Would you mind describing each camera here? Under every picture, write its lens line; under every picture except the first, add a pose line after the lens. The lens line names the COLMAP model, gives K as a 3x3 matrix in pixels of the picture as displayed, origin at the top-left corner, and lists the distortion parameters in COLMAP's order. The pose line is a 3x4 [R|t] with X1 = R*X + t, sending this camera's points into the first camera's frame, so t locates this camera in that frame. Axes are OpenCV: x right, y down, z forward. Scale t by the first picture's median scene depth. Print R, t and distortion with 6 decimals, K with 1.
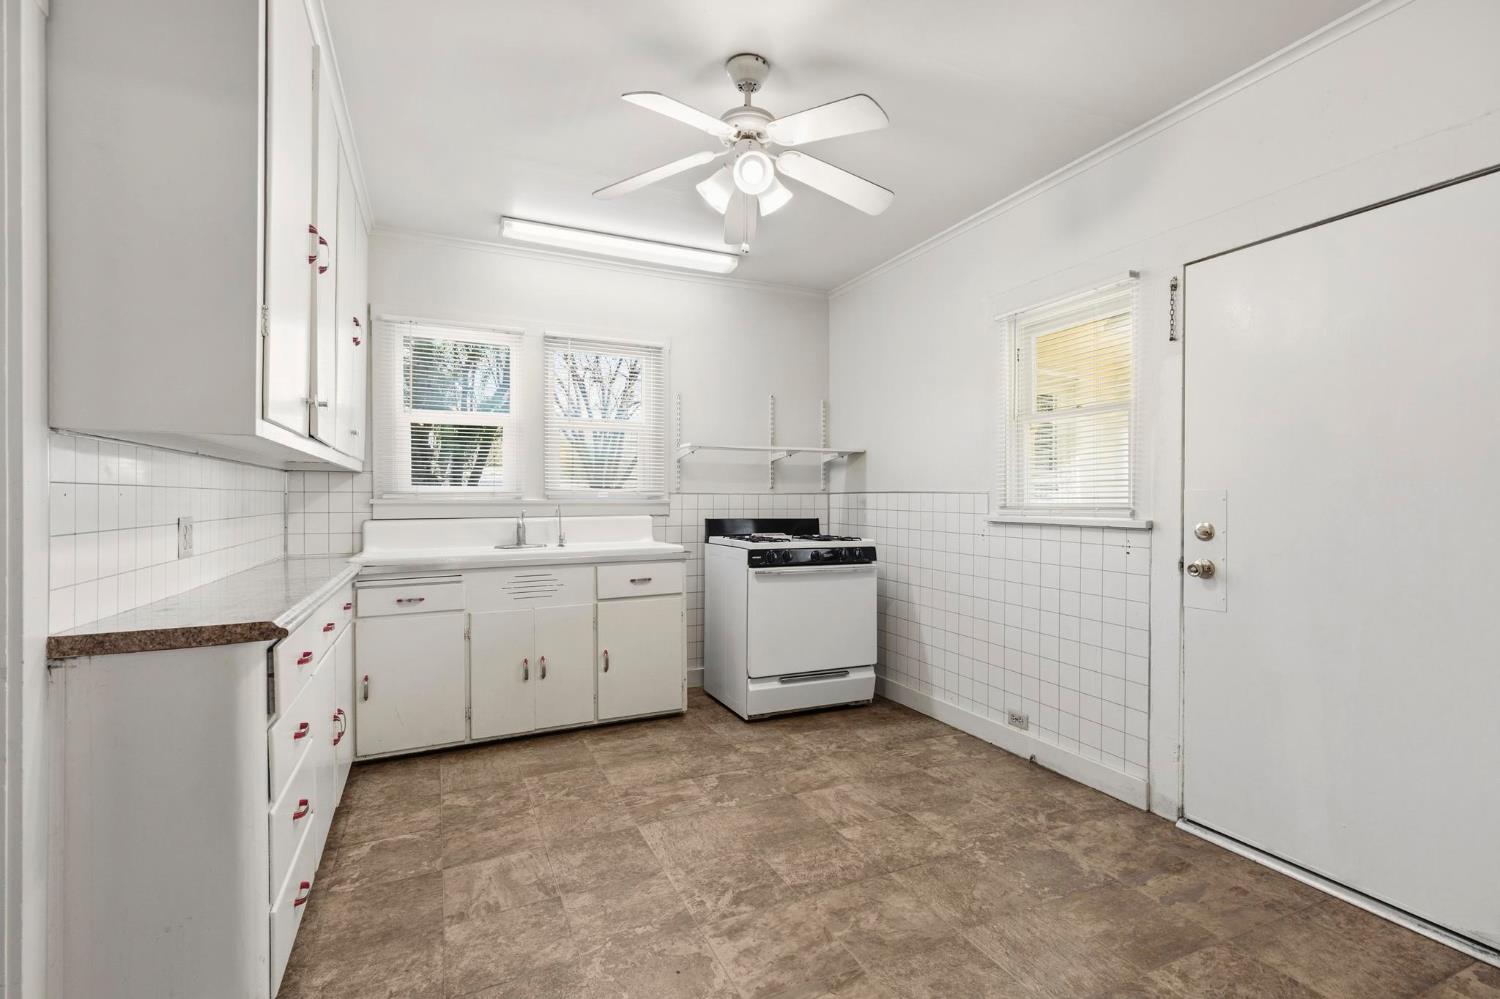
lens RADIAL K [[690.9, 0, 750.0], [0, 690.9, 499.5], [0, 0, 1]] dist [0.000842, -0.000203]
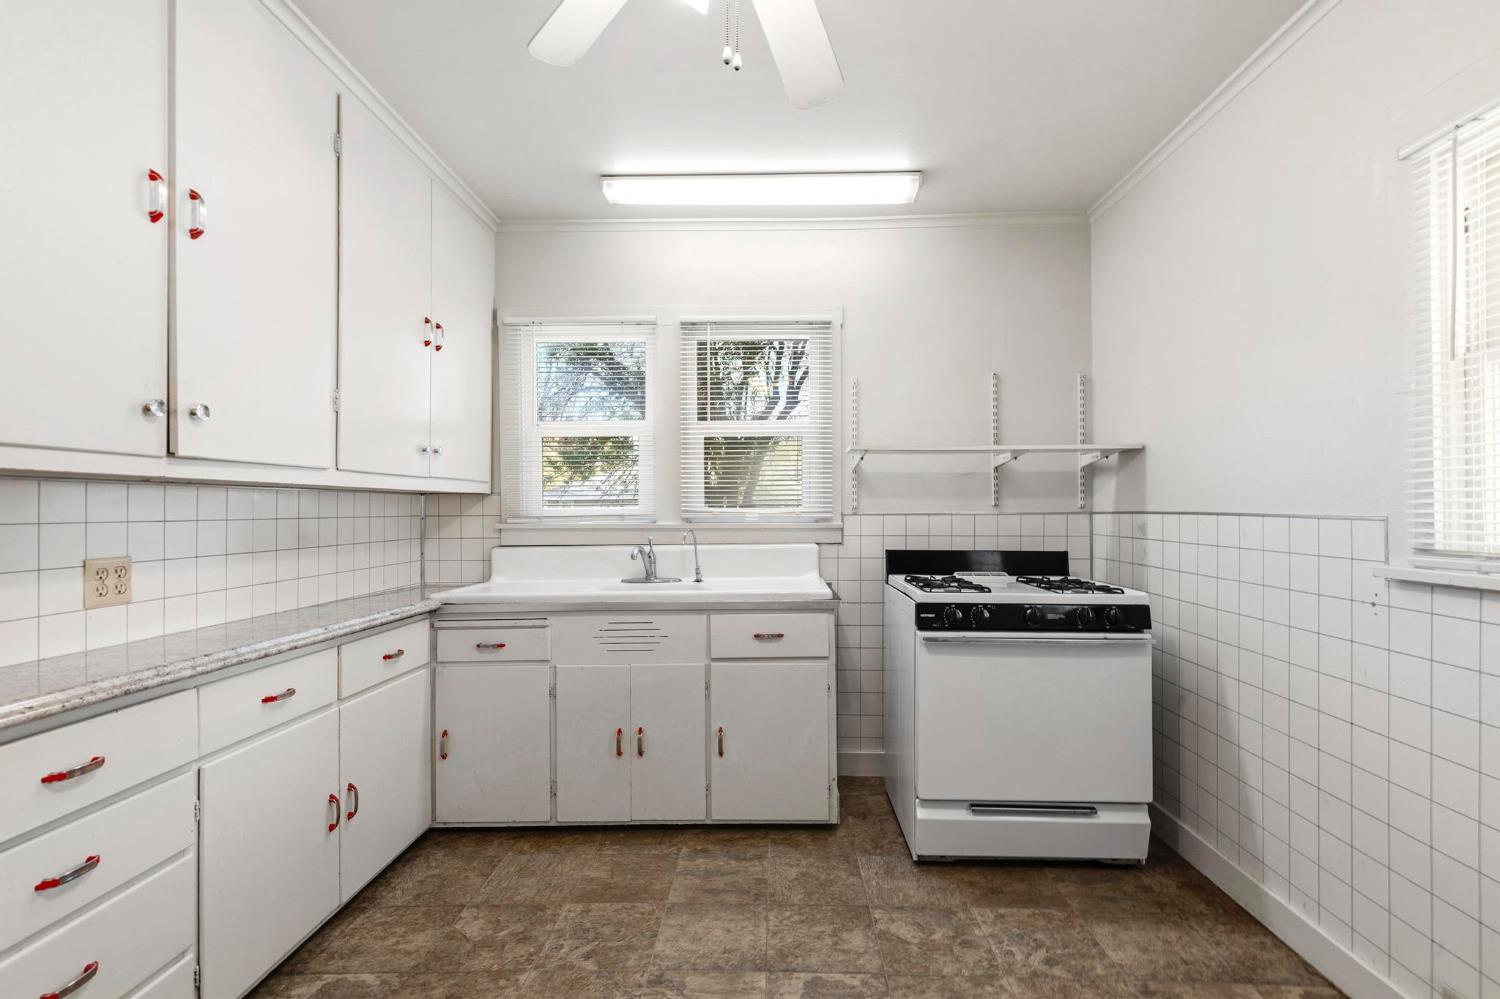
lens RADIAL K [[680.2, 0, 754.4], [0, 680.2, 508.7], [0, 0, 1]] dist [0.003763, -0.000483]
pose [[0.897776, -0.005342, -0.440421, 0.146069], [0.004392, 0.999985, -0.003178, -0.015789], [0.440431, 0.000919, 0.897786, 0.348062]]
